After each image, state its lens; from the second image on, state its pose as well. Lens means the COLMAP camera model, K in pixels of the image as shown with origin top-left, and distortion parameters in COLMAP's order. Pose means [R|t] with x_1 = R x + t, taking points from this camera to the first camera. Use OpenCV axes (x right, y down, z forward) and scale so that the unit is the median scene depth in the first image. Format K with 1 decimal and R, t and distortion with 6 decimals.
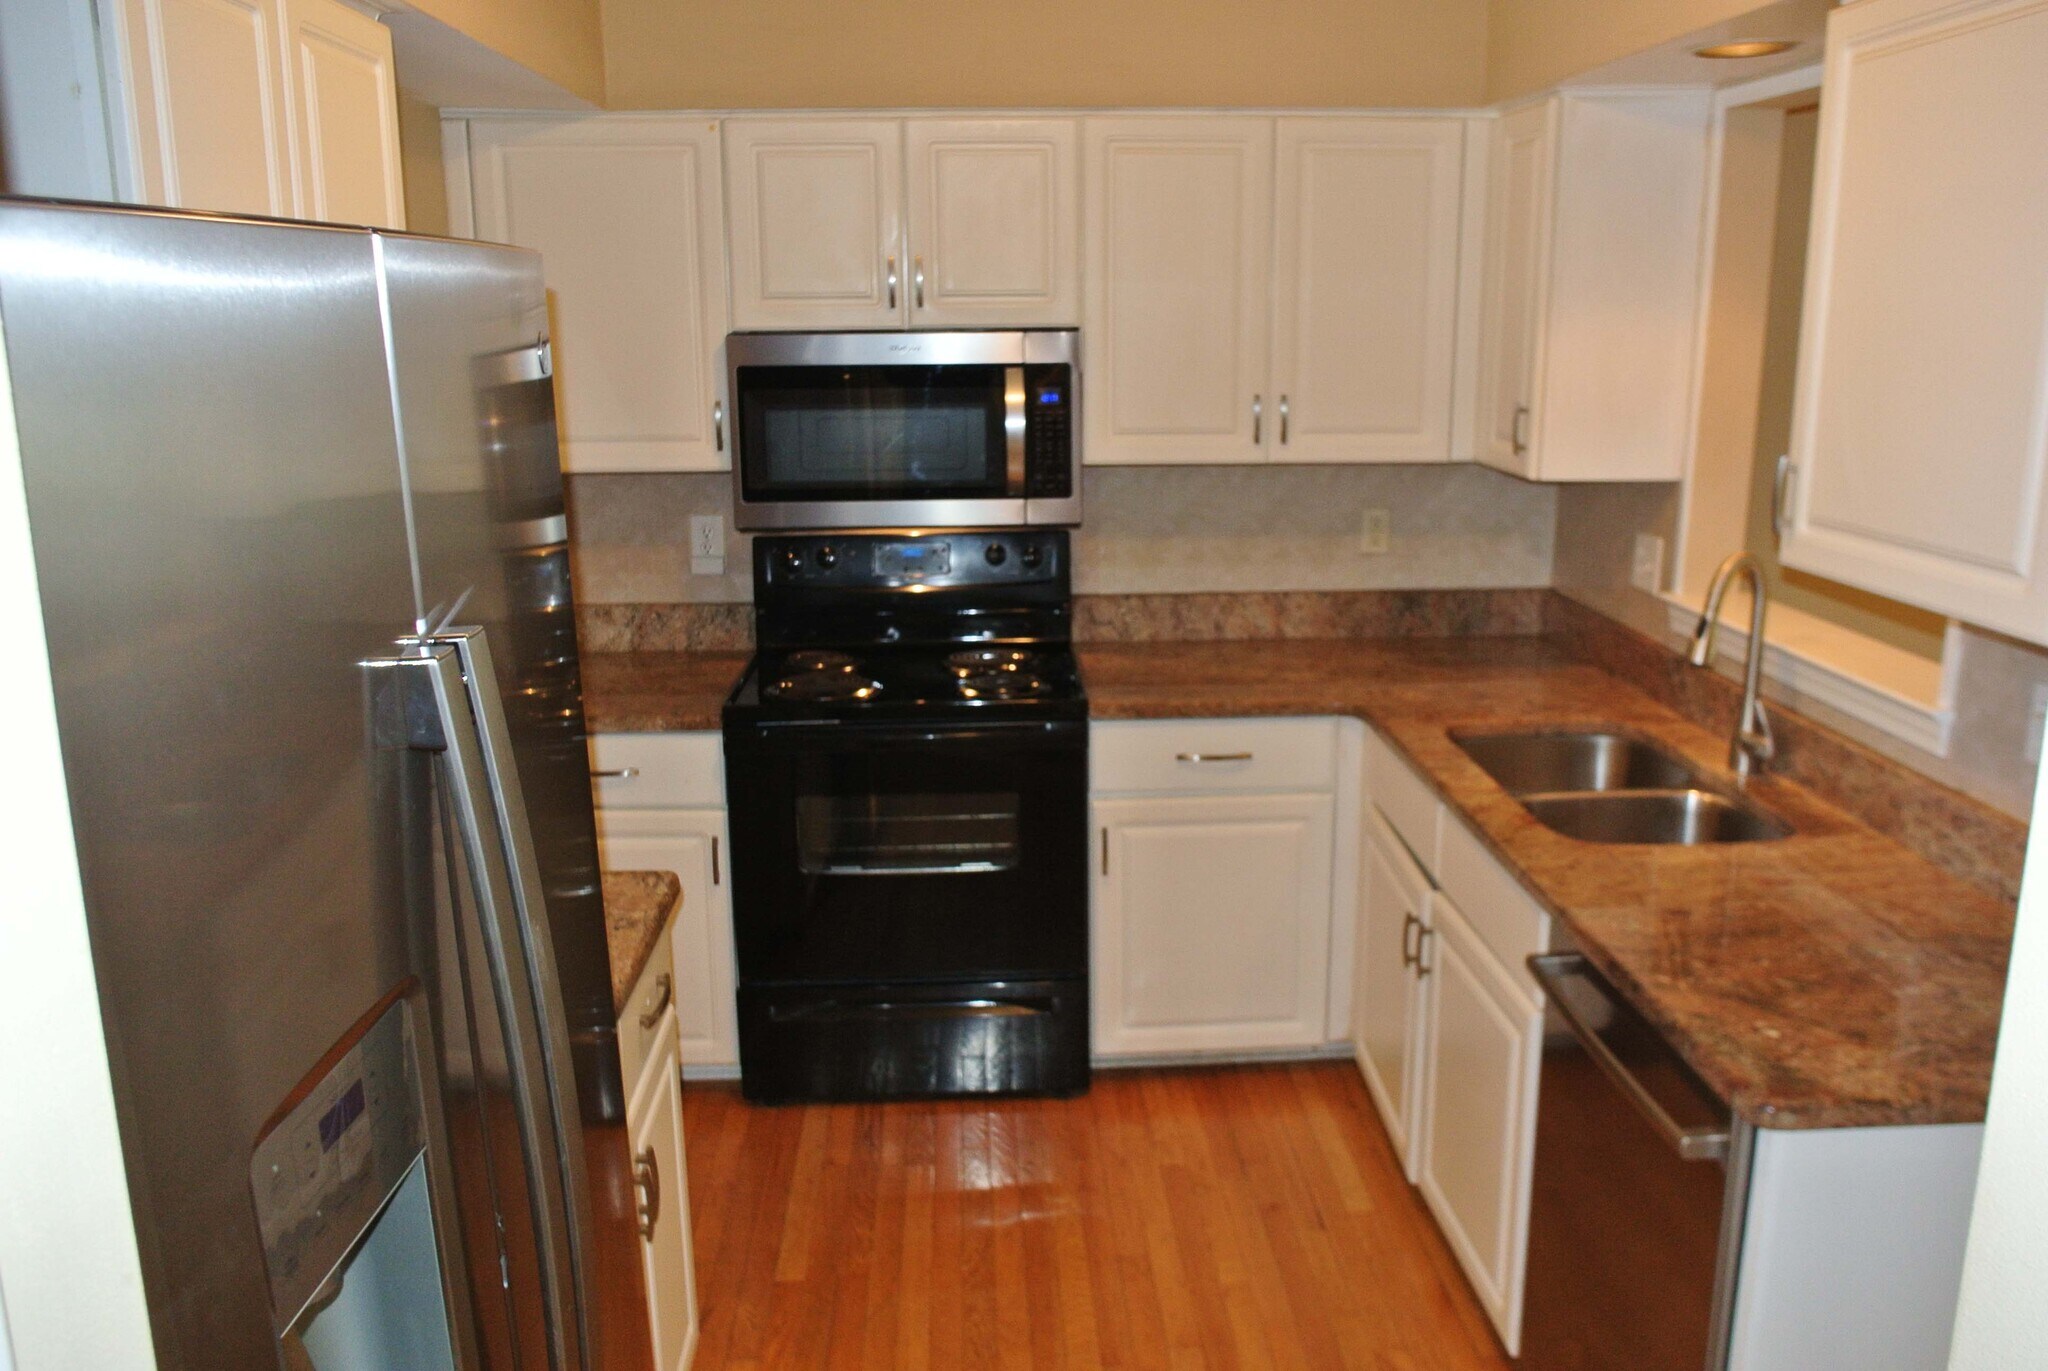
lens RADIAL K [[1613.3, 0, 1051.1], [0, 1613.3, 691.9], [0, 0, 1]] dist [-0.101400, 0.075389]
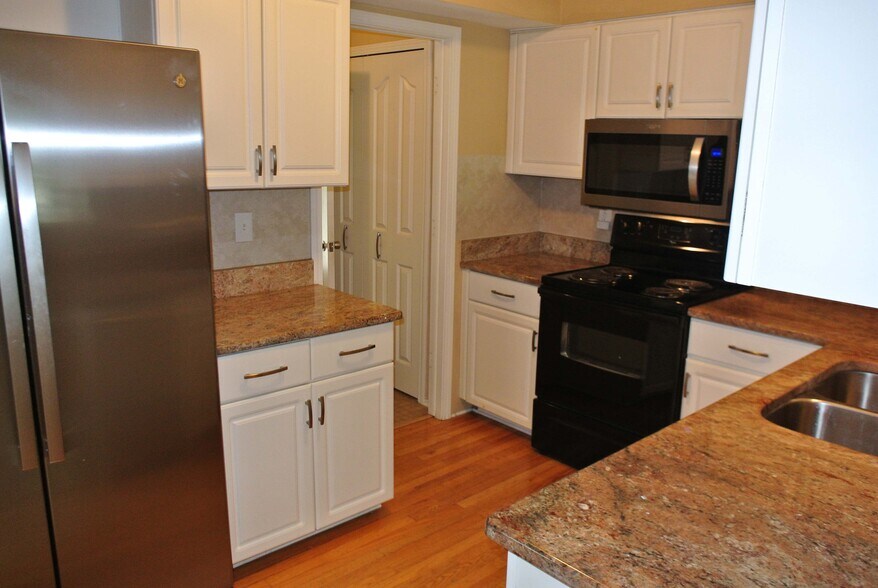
lens RADIAL K [[691.6, 0, 450.6], [0, 691.6, 296.7], [0, 0, 1]] dist [-0.101400, 0.075389]
pose [[0.632929, 0.191725, -0.750095, 0.459082], [-0.212847, 0.974610, 0.069511, -0.001829], [0.744377, 0.115660, 0.657667, 0.240050]]
